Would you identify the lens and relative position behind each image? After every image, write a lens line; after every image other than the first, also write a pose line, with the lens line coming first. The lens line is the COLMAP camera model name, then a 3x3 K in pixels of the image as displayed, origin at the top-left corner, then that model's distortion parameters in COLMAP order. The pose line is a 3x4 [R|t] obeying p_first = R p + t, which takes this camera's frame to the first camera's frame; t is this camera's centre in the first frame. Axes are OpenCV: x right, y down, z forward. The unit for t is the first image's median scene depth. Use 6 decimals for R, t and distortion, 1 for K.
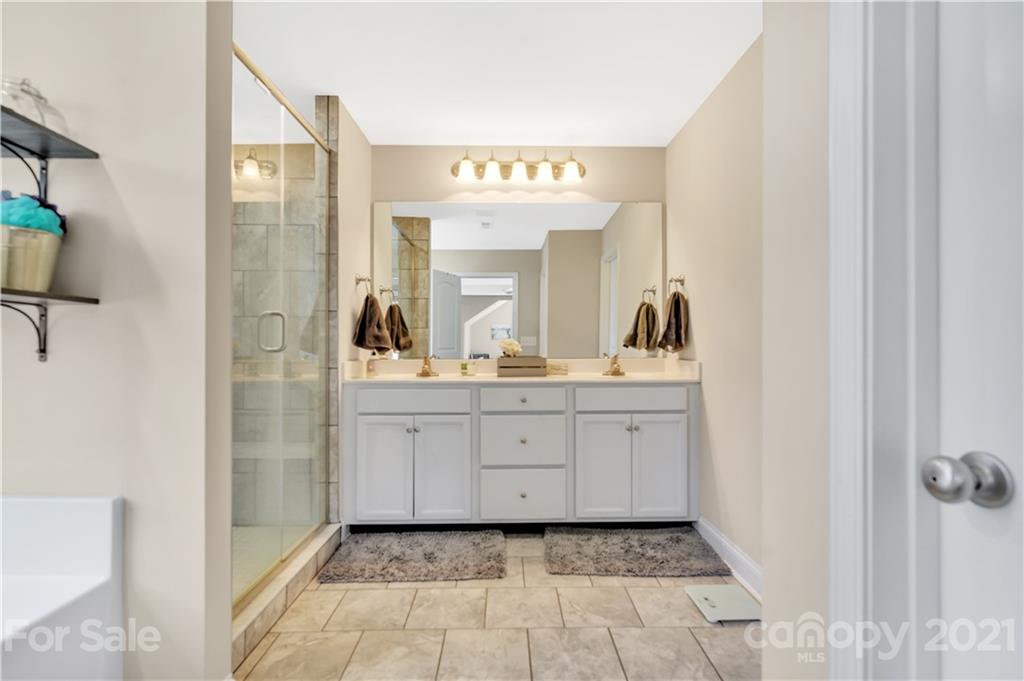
lens RADIAL K [[449.3, 0, 518.9], [0, 449.3, 342.2], [0, 0, 1]] dist [-0.000102, 0.000209]
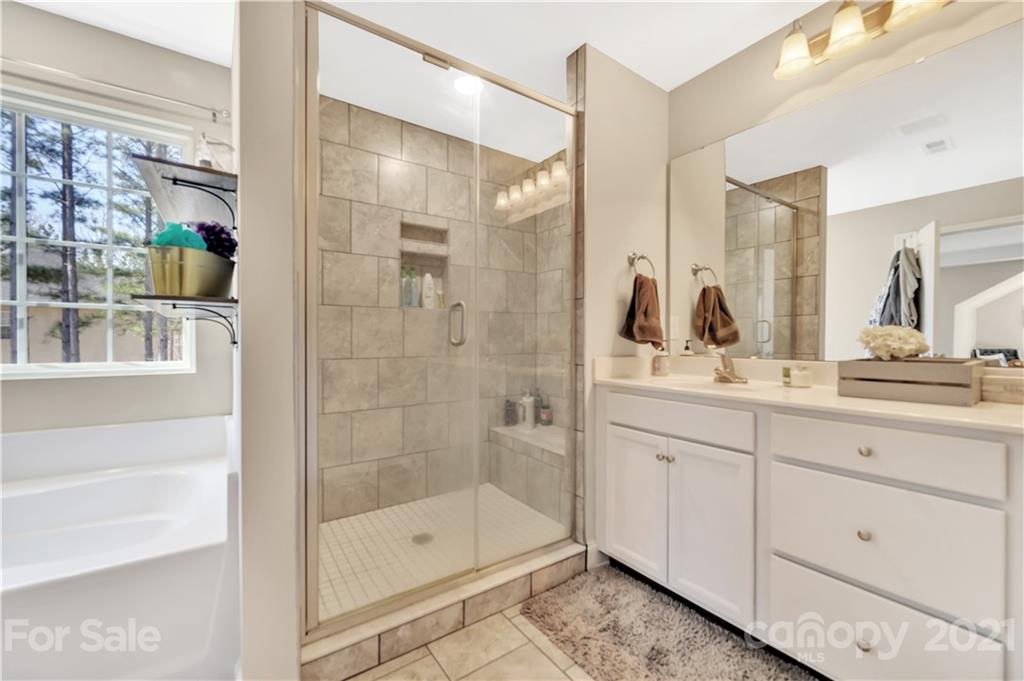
lens RADIAL K [[406.4, 0, 503.6], [0, 406.4, 345.0], [0, 0, 1]] dist [-0.003479, -0.000465]
pose [[0.559164, 0.010559, -0.828990, 0.149685], [0.009310, 0.999776, 0.019014, 0.003327], [0.829005, -0.018350, 0.558940, 0.438596]]
